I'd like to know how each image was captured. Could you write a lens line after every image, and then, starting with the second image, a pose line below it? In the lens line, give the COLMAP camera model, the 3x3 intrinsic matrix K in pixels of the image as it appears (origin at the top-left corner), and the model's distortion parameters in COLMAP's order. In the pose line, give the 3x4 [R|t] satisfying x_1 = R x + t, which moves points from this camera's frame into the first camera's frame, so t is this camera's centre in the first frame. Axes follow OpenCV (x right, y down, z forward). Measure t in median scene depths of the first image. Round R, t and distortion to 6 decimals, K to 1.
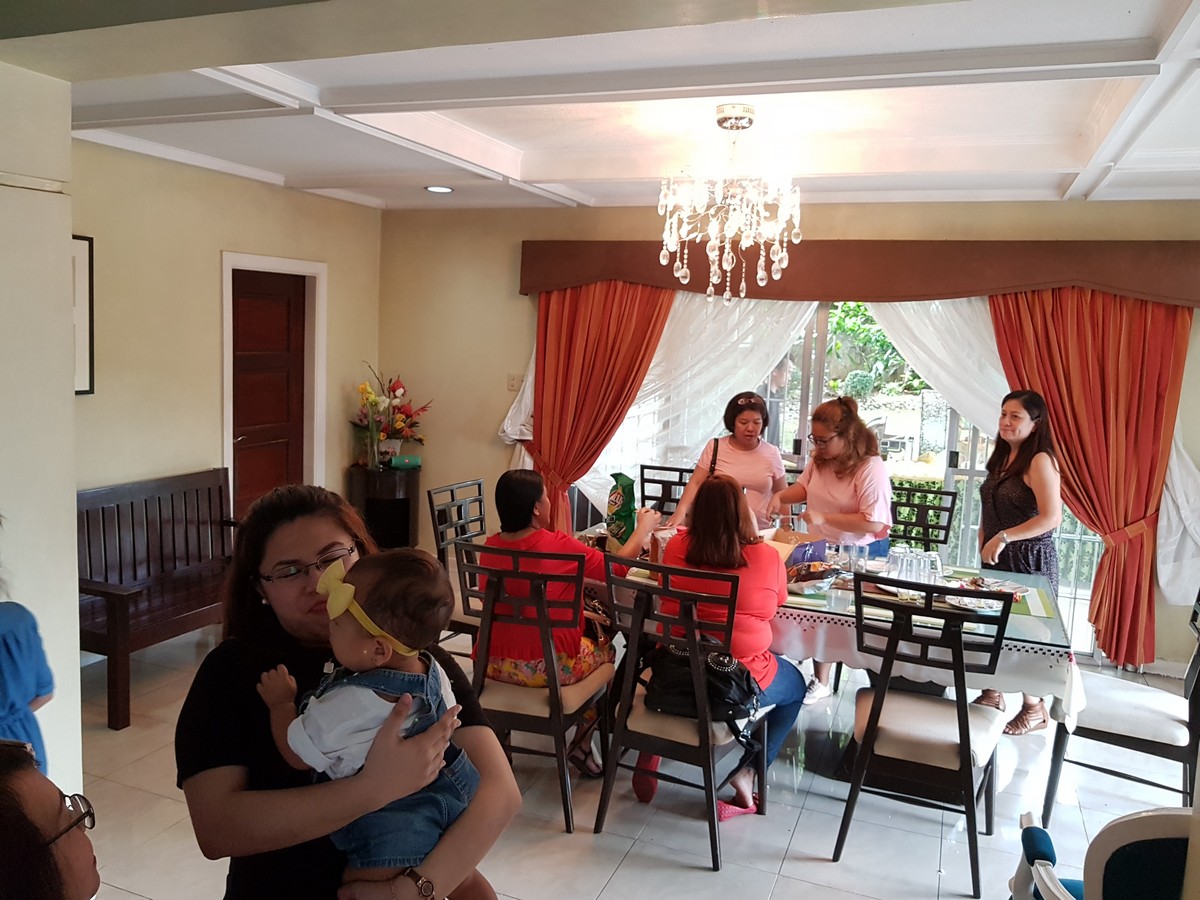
lens RADIAL K [[924.4, 0, 600.0], [0, 924.4, 450.0], [0, 0, 1]] dist [-0.009224, -0.003270]
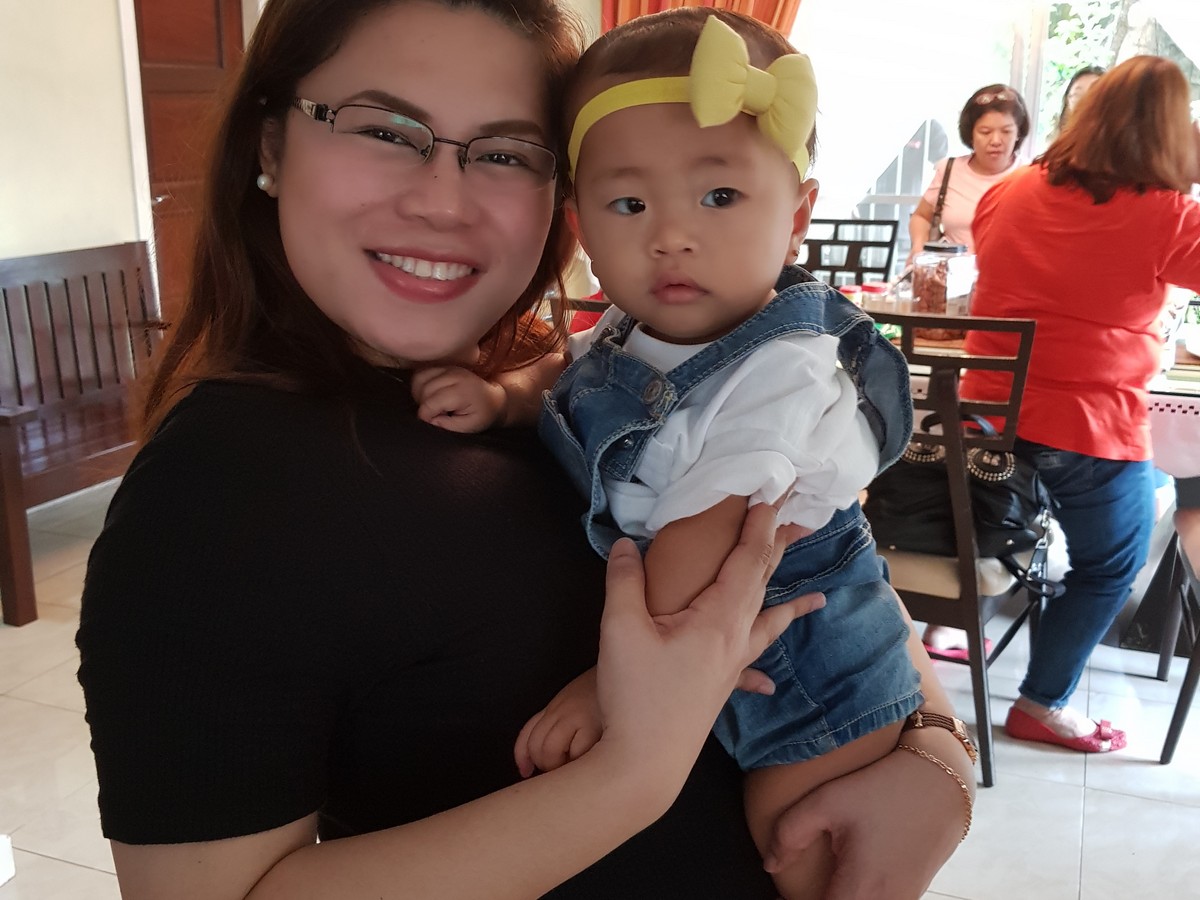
lens RADIAL K [[984.0, 0, 600.0], [0, 984.0, 450.0], [0, 0, 1]] dist [0.005570, 0.003875]
pose [[0.998311, -0.037918, 0.044005, -0.114817], [0.031944, 0.991091, 0.129296, 0.092045], [-0.048516, -0.127672, 0.990629, 0.262485]]
